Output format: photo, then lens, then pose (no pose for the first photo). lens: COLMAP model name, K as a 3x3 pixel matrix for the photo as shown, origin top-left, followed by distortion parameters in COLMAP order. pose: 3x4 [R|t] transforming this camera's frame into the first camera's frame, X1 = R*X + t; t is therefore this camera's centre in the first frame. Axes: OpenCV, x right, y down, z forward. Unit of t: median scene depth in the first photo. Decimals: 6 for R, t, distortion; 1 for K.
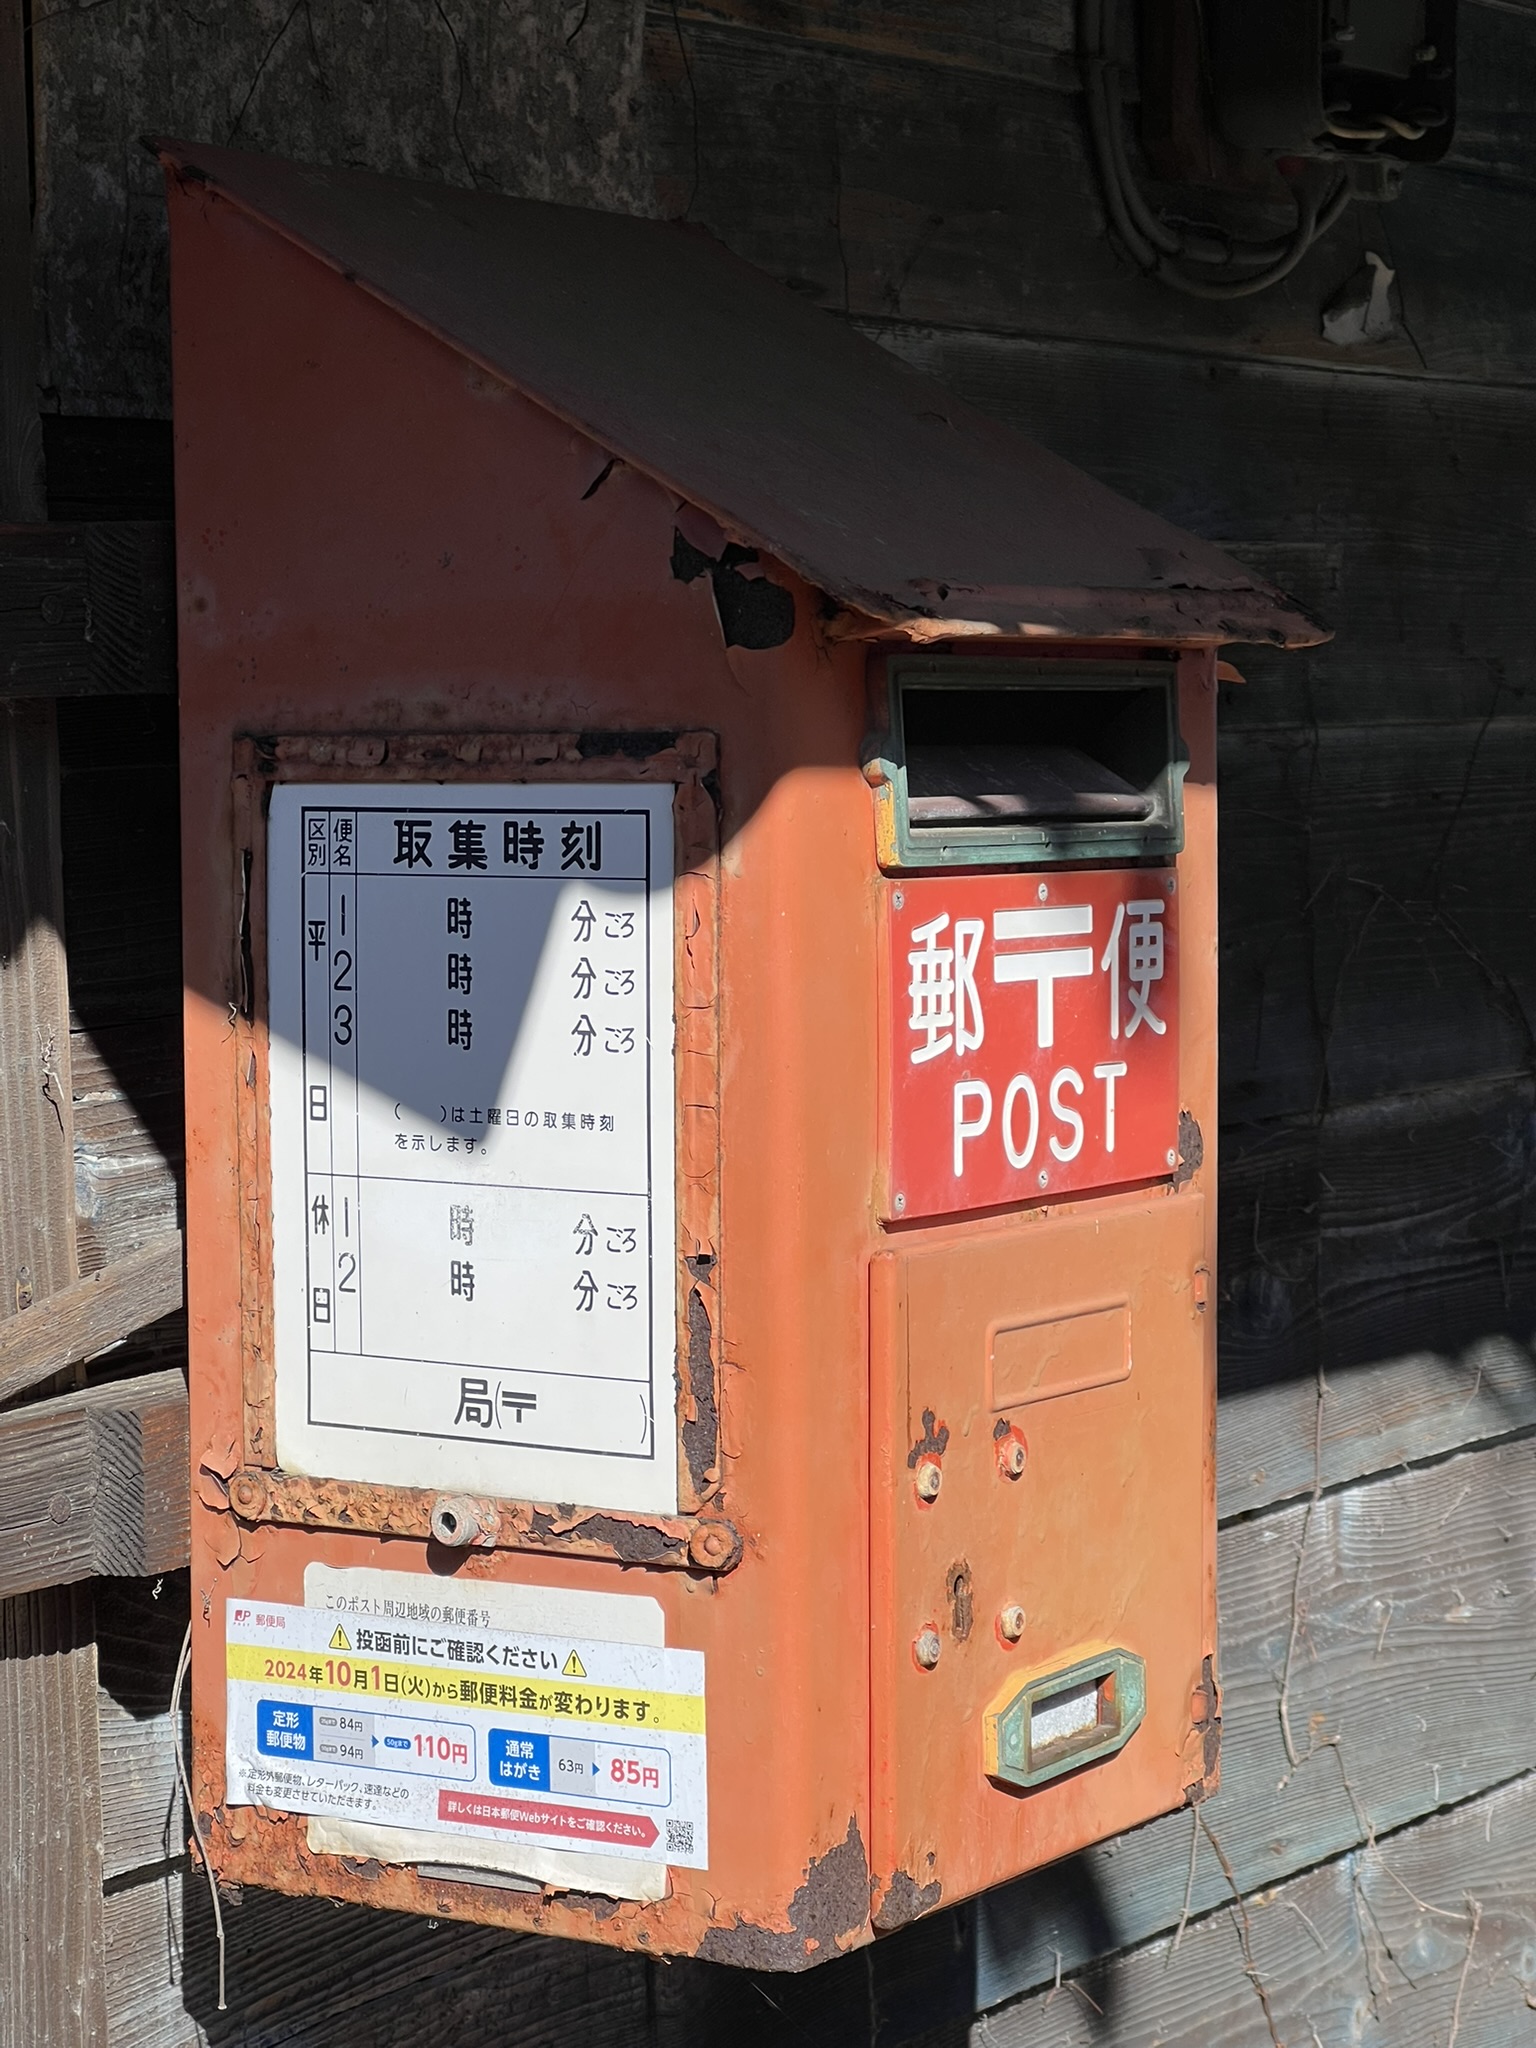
lens RADIAL K [[4526.0, 0, 770.0], [0, 4526.0, 1012.6], [0, 0, 1]] dist [0.222208, 0.000000]
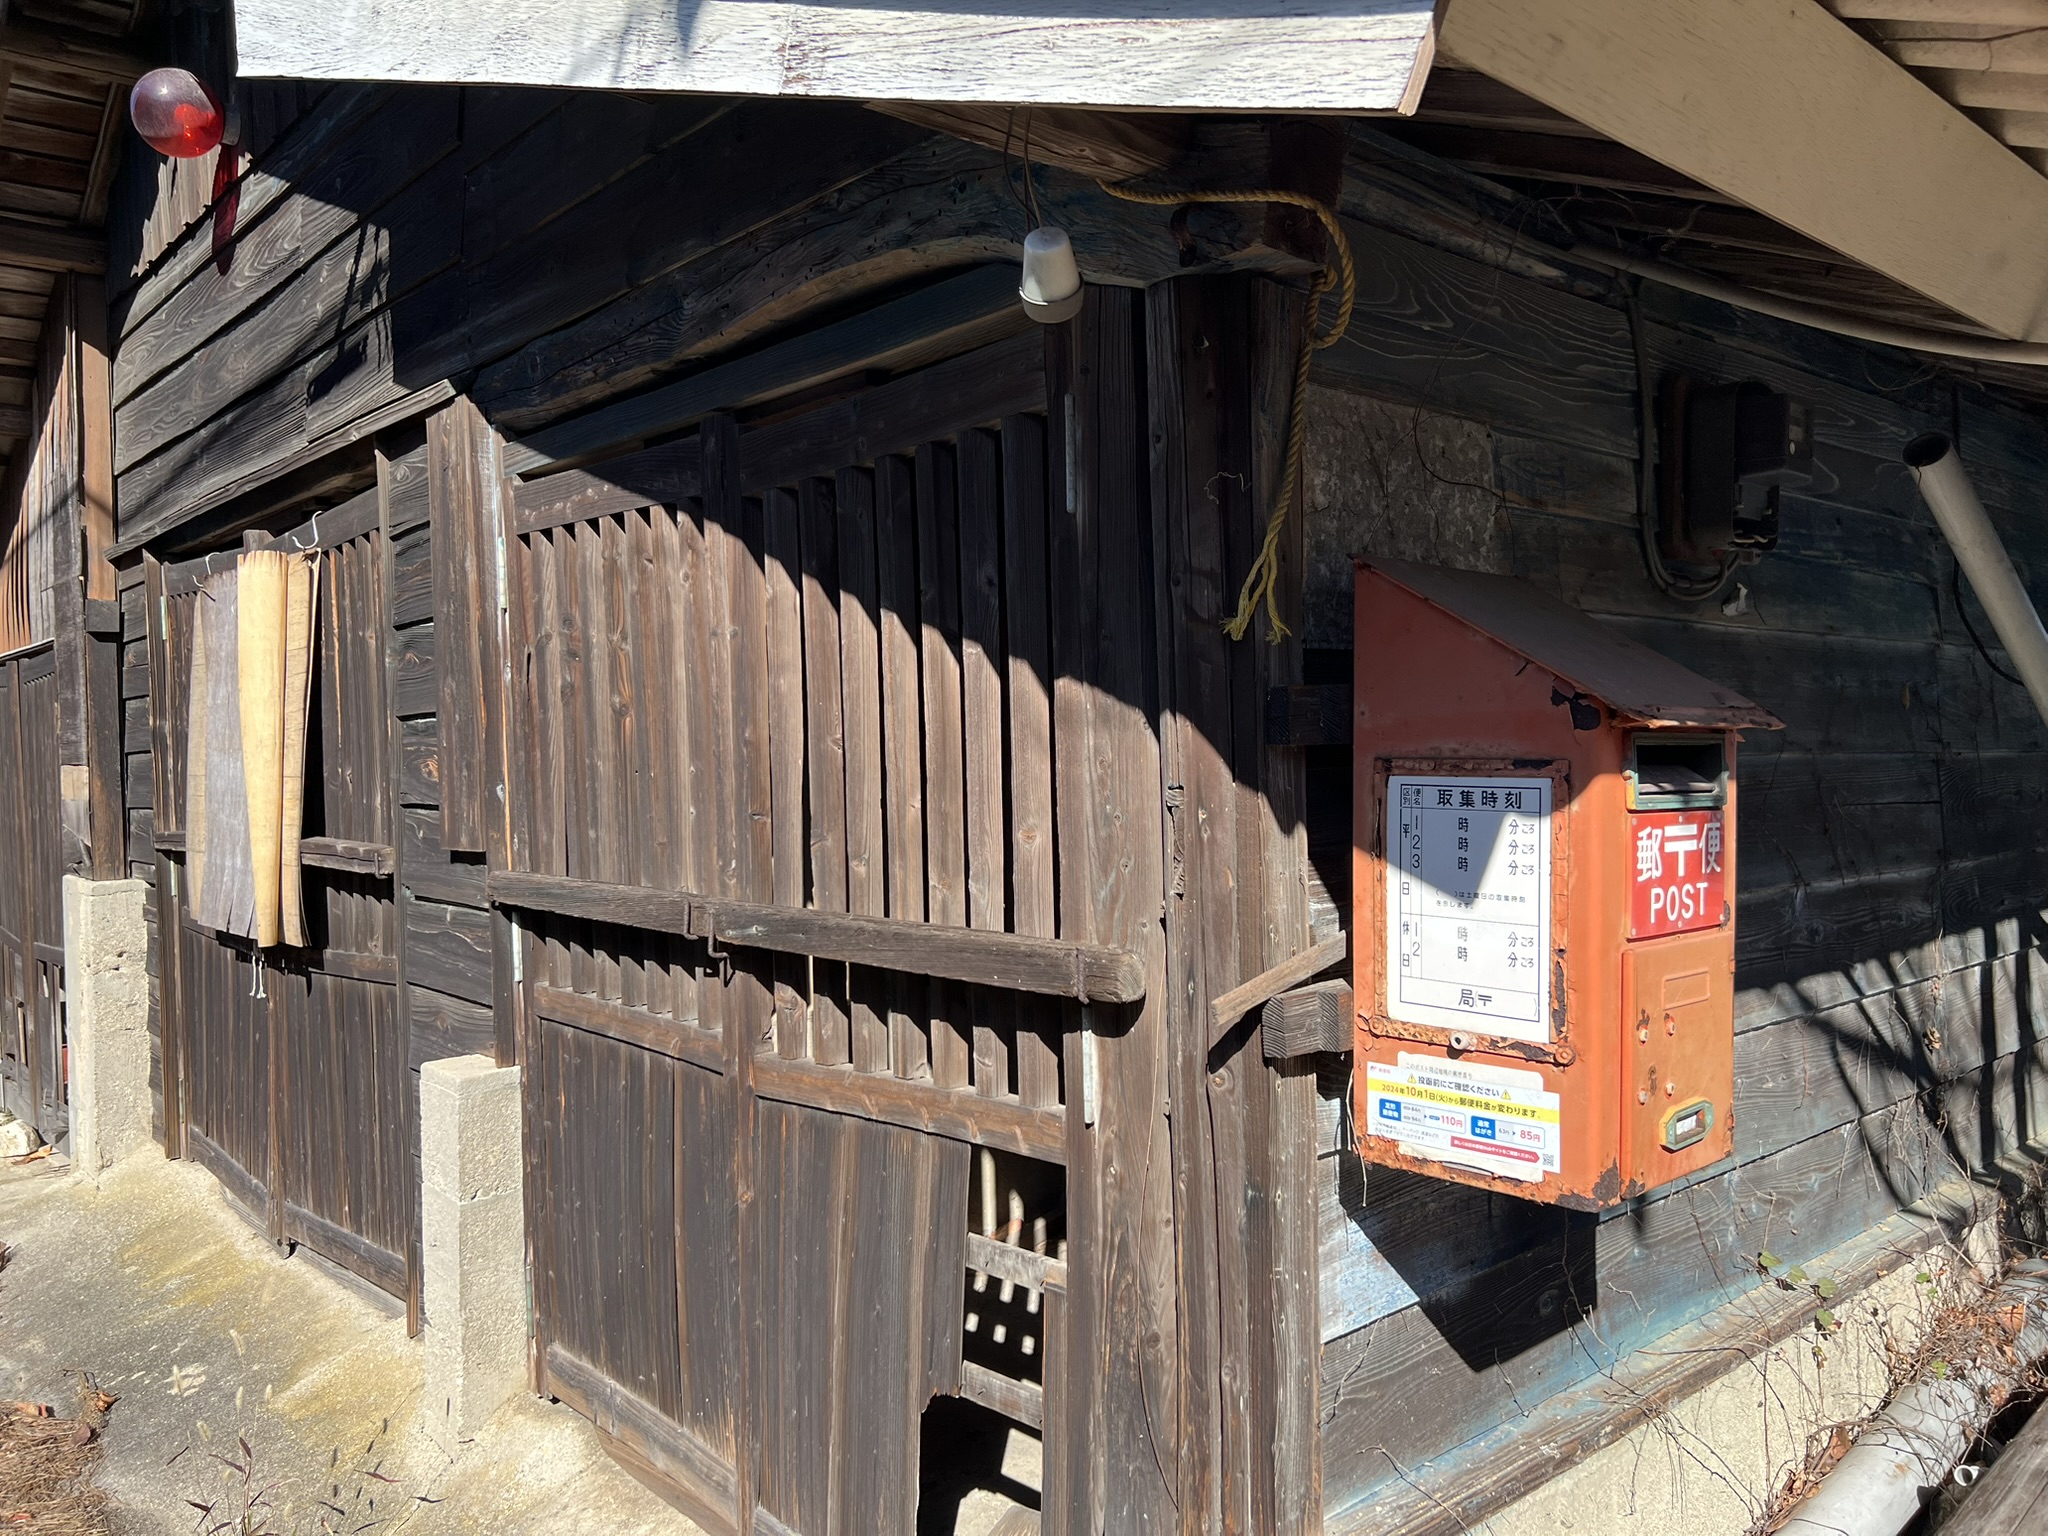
lens RADIAL K [[1533.6, 0, 1022.1], [0, 1533.6, 777.2], [0, 0, 1]] dist [0.047180, -0.047494]
pose [[0.973448, 0.013372, -0.228516, -0.114661], [-0.022815, 0.998989, -0.038730, -0.006836], [0.227767, 0.042915, 0.972769, 0.009240]]
